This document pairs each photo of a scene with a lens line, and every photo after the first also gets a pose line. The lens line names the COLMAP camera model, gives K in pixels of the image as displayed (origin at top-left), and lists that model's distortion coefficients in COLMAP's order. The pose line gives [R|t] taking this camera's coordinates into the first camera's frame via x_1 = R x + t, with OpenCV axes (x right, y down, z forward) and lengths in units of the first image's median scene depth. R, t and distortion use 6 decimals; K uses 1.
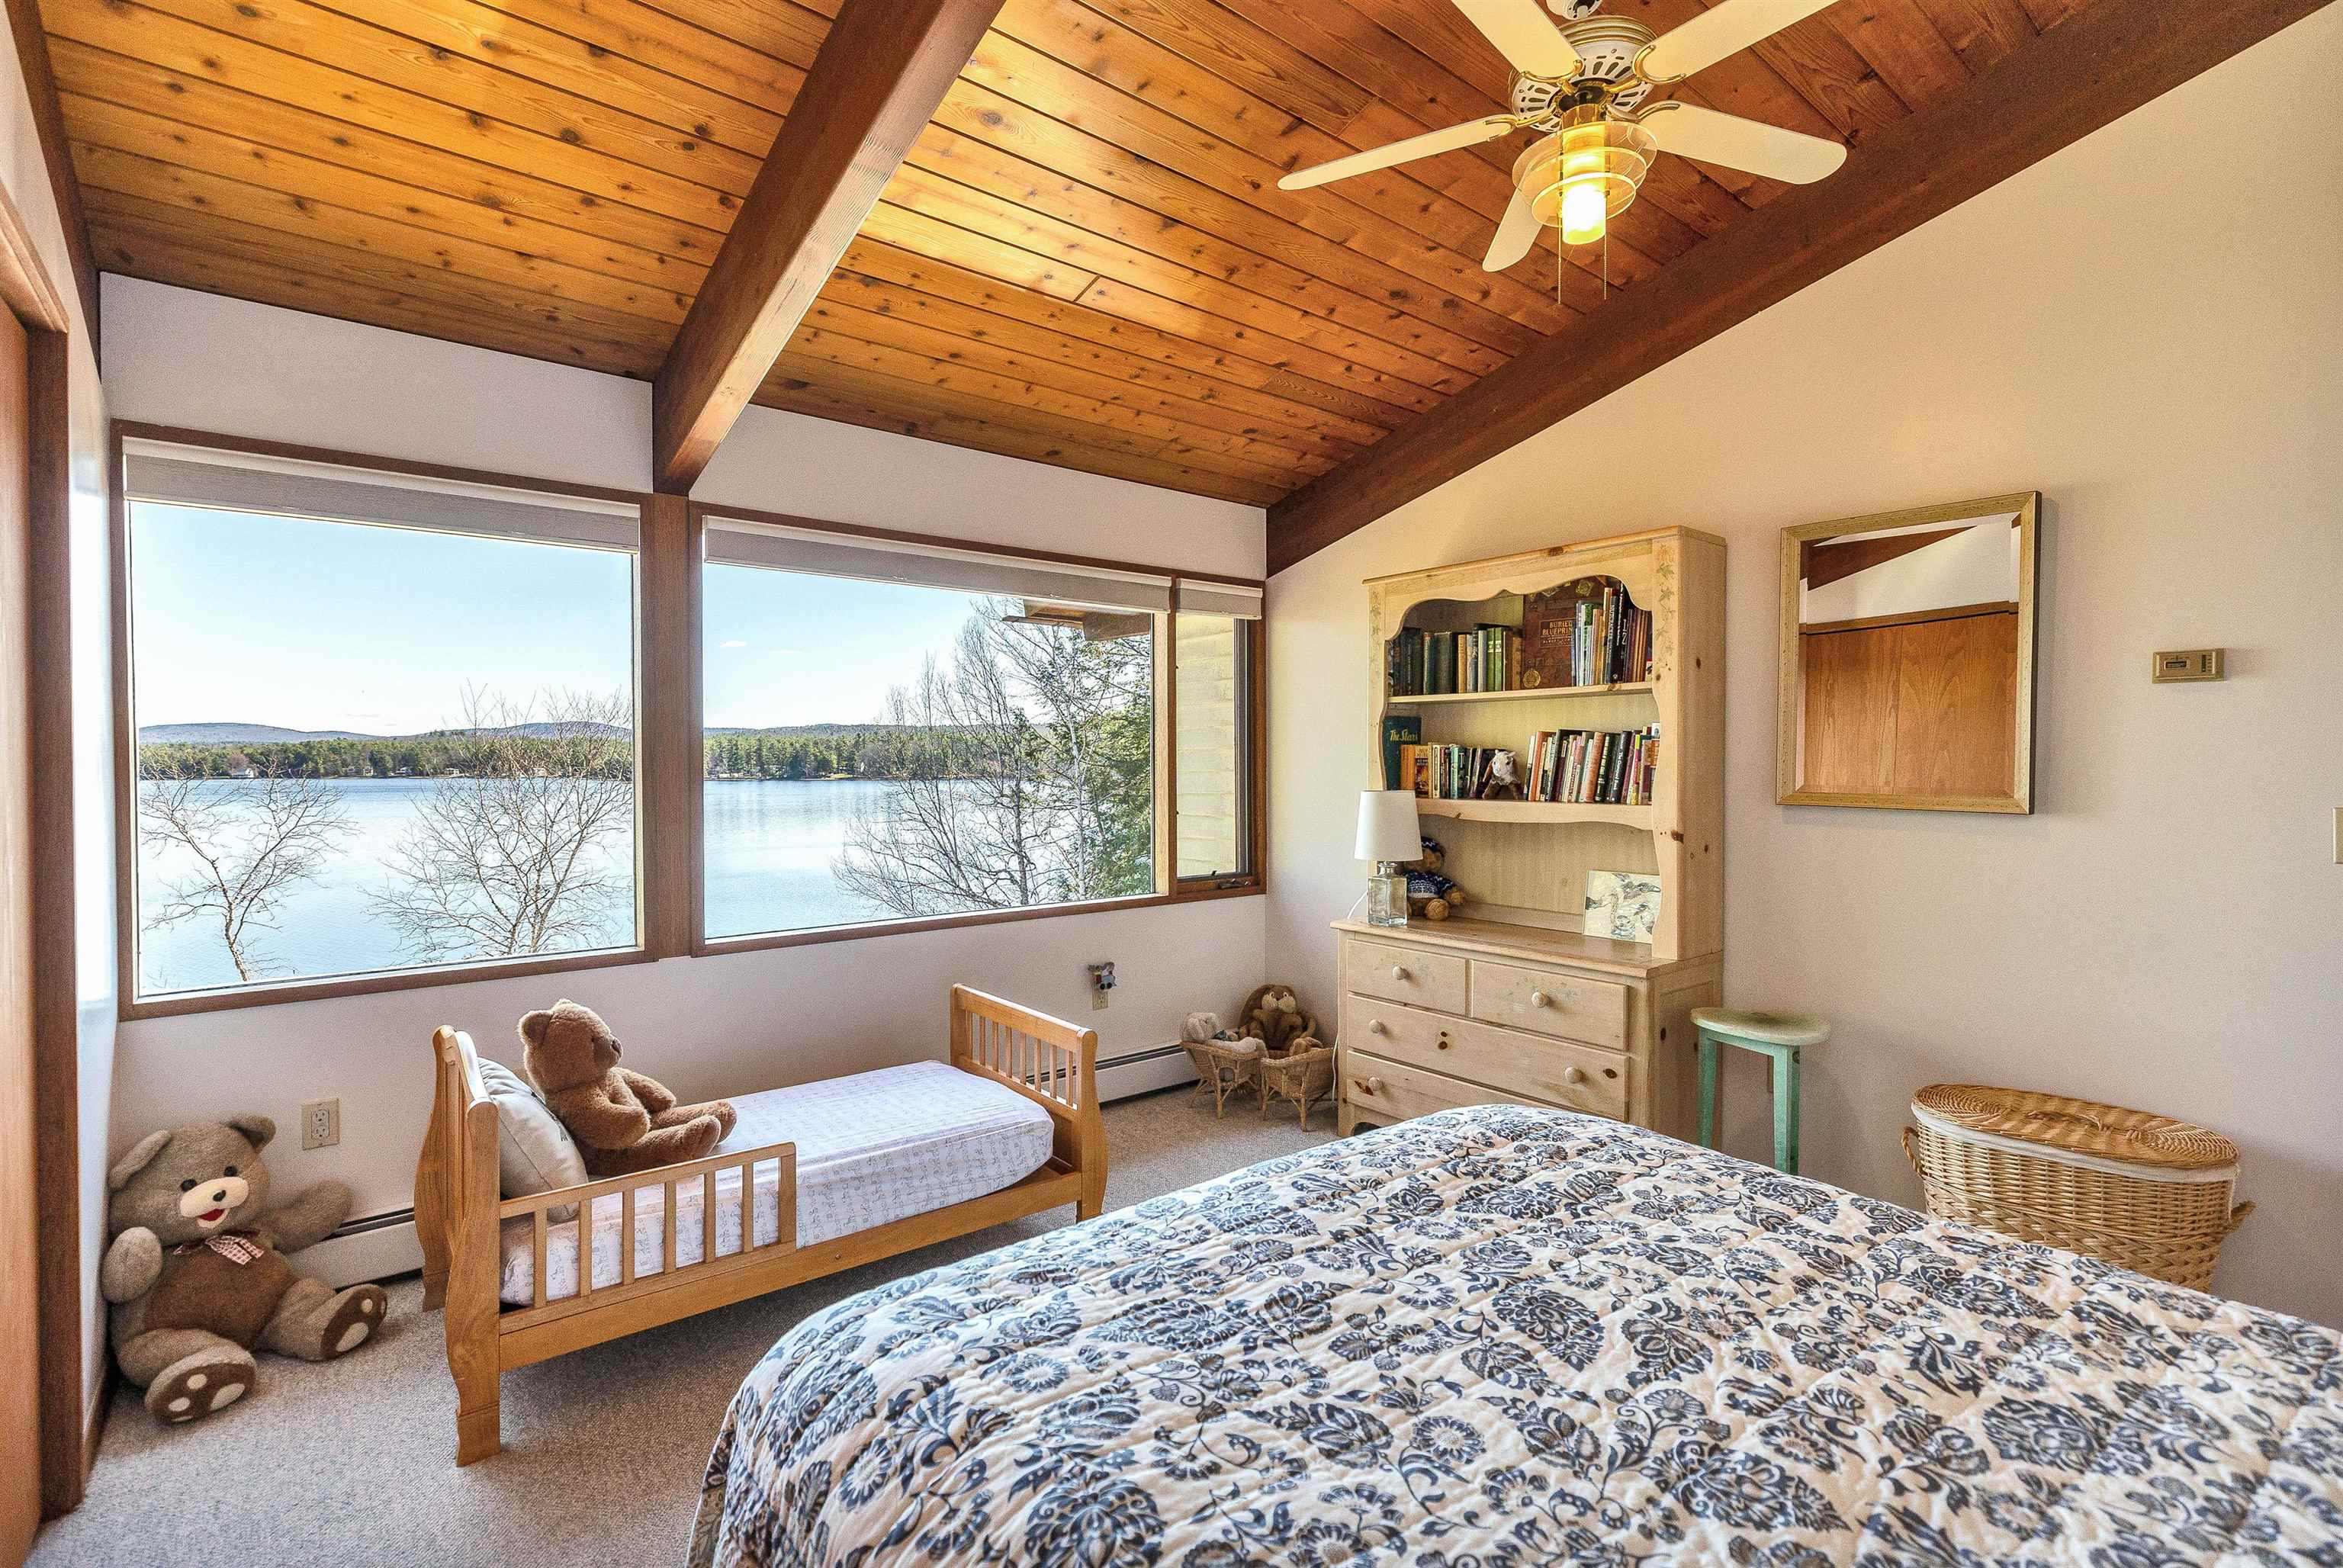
lens RADIAL K [[1077.6, 0, 1171.5], [0, 1077.6, 784.0], [0, 0, 1]] dist [-0.000398, 0.000225]
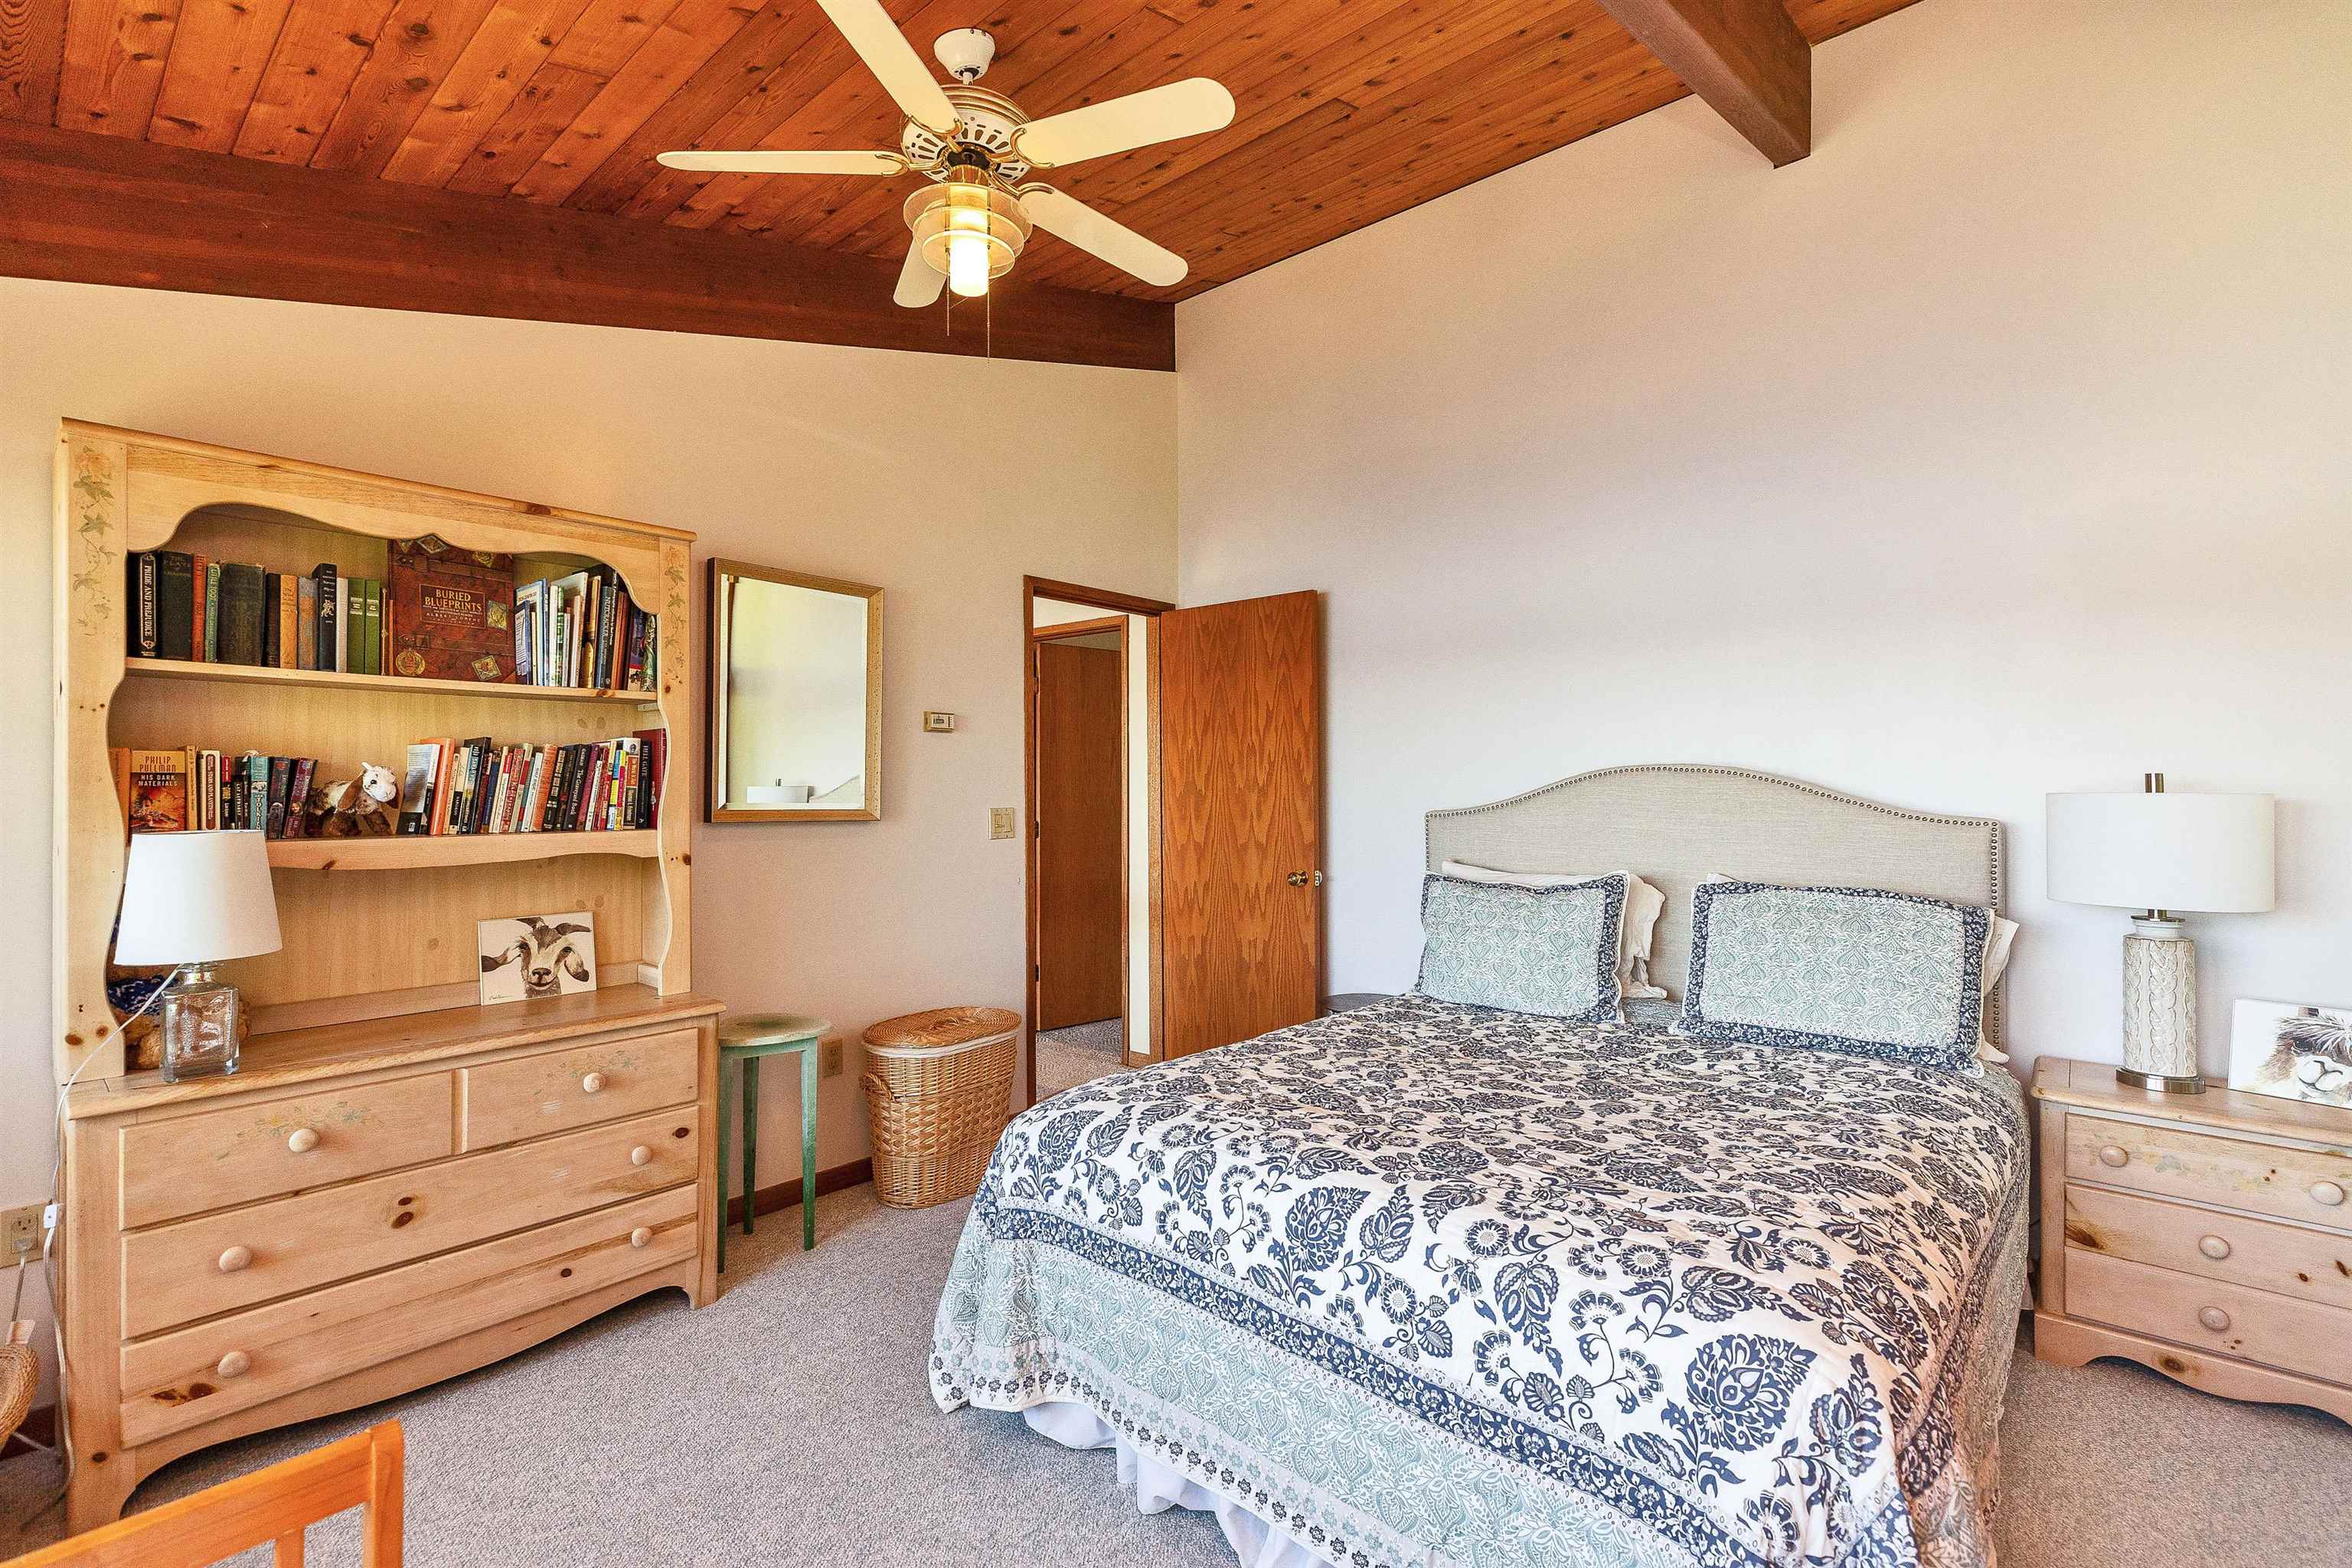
lens RADIAL K [[1041.9, 0, 1166.2], [0, 1041.9, 792.8], [0, 0, 1]] dist [-0.002495, -0.000360]
pose [[-0.167753, -0.005189, 0.985815, -0.454405], [0.019259, 0.999778, 0.008540, -0.009448], [-0.985641, 0.020418, -0.167616, 0.675694]]
